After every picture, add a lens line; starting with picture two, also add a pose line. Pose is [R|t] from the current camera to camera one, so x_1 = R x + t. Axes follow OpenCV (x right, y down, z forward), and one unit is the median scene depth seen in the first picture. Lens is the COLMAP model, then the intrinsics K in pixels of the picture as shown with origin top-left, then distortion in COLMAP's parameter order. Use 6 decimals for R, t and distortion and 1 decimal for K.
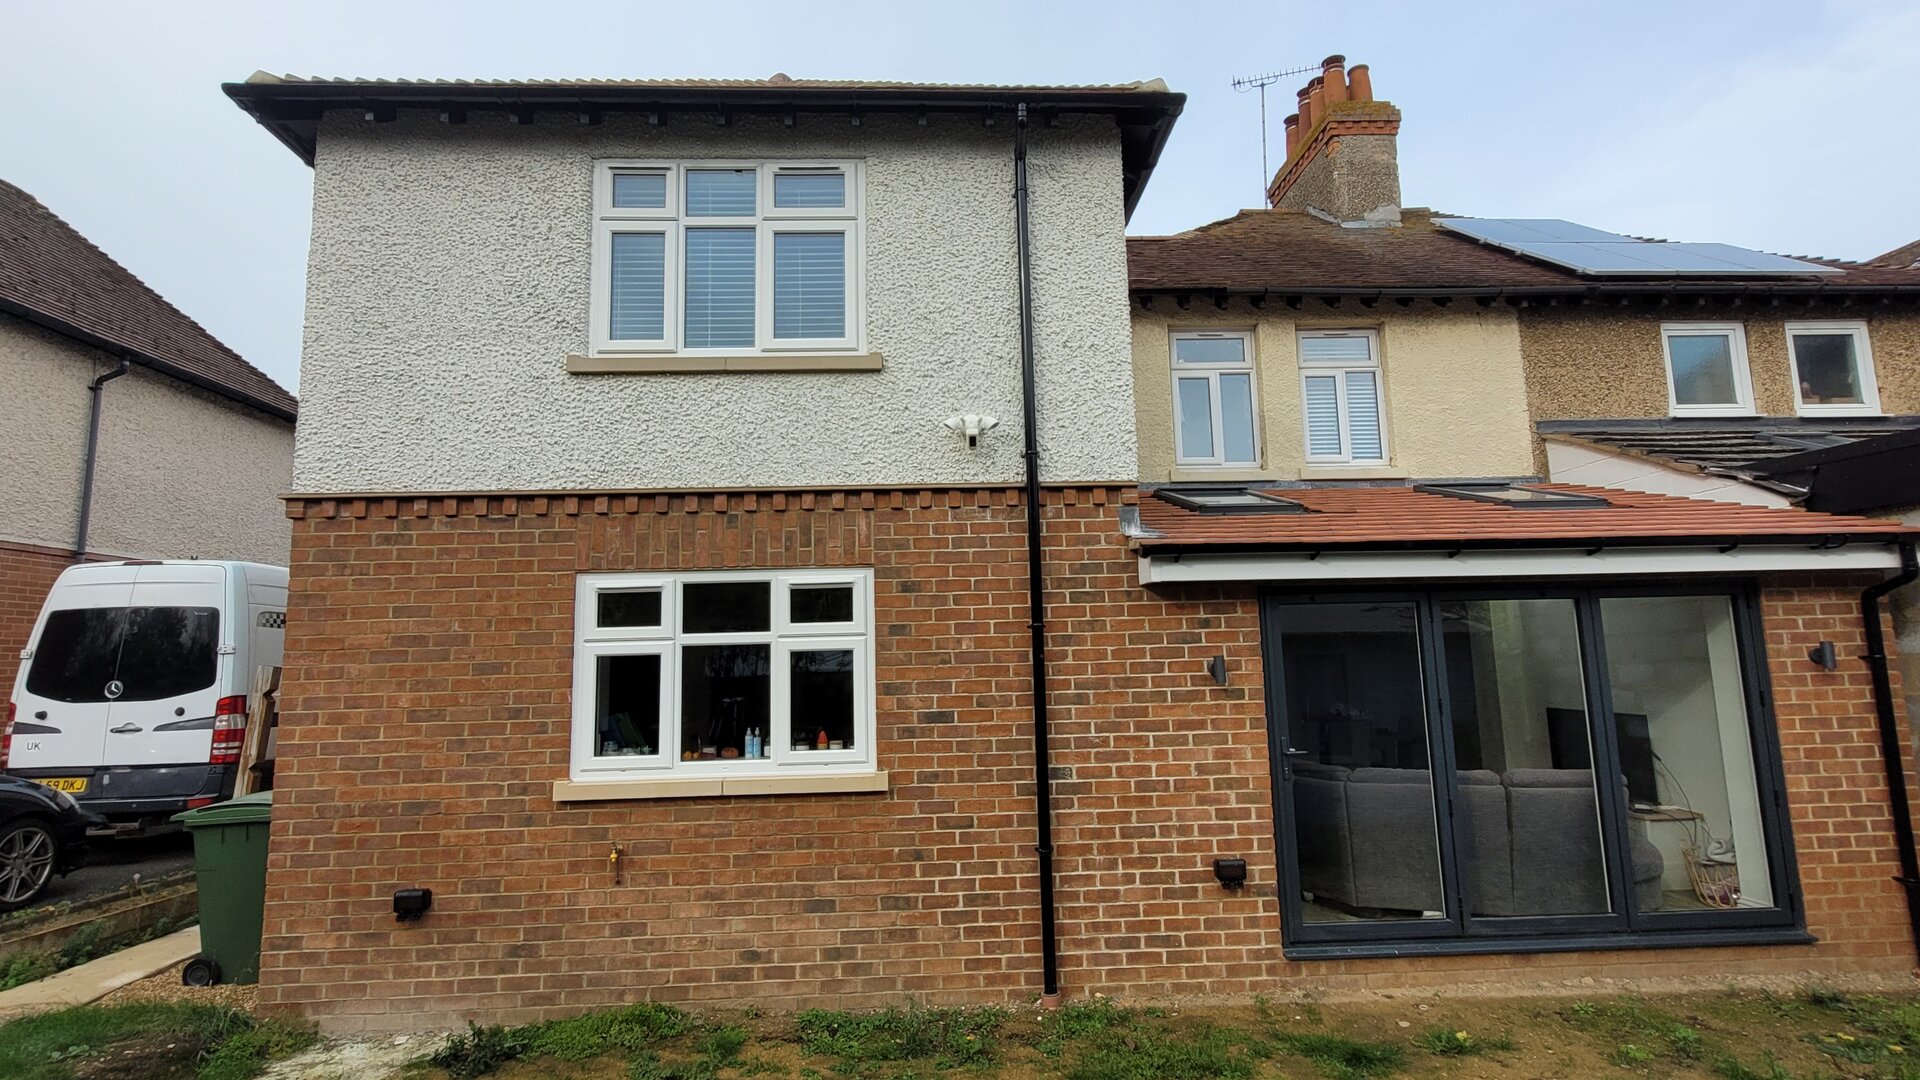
lens RADIAL K [[953.1, 0, 958.0], [0, 953.1, 540.6], [0, 0, 1]] dist [0.017674, -0.002572]
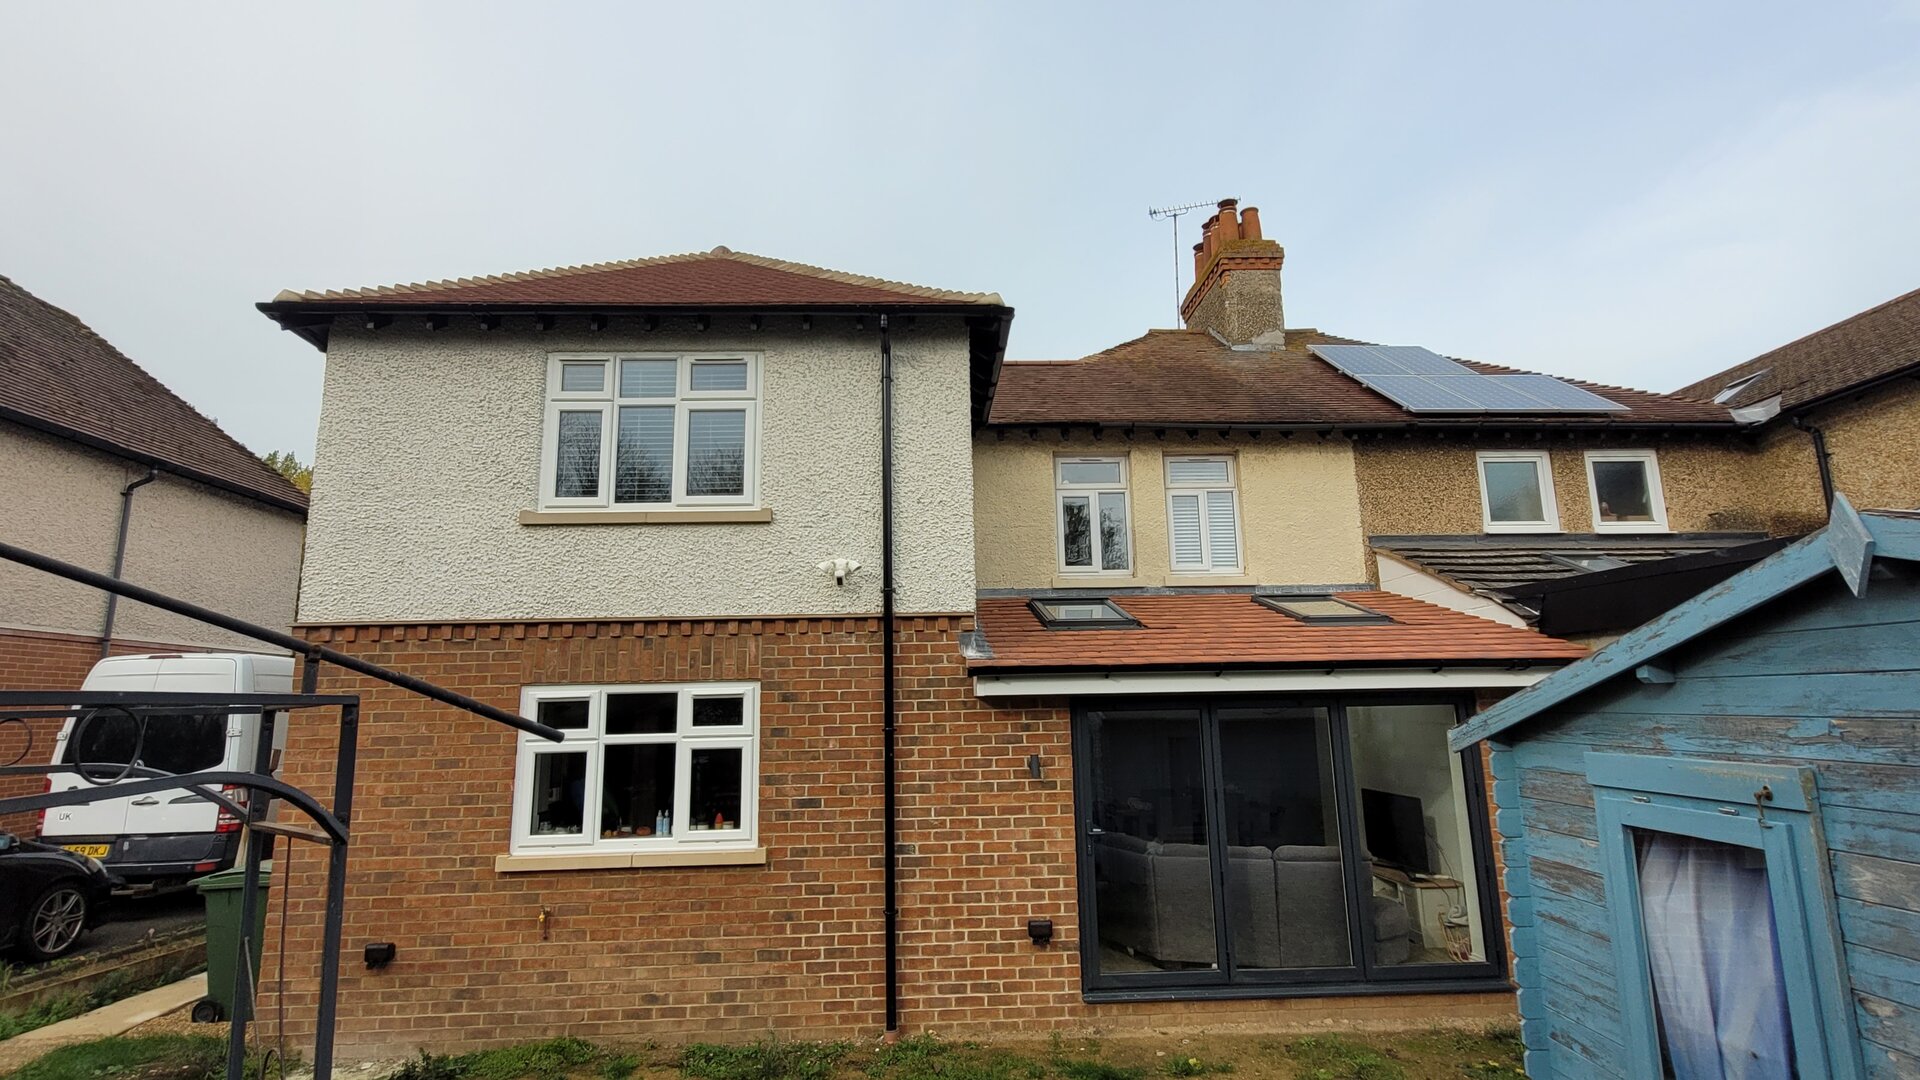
lens RADIAL K [[953.1, 0, 957.5], [0, 953.1, 541.7], [0, 0, 1]] dist [0.017674, -0.002572]
pose [[0.999989, 0.004734, -0.000325, 0.166628], [-0.004744, 0.998714, -0.050485, -0.091215], [0.000085, 0.050486, 0.998725, -0.254295]]
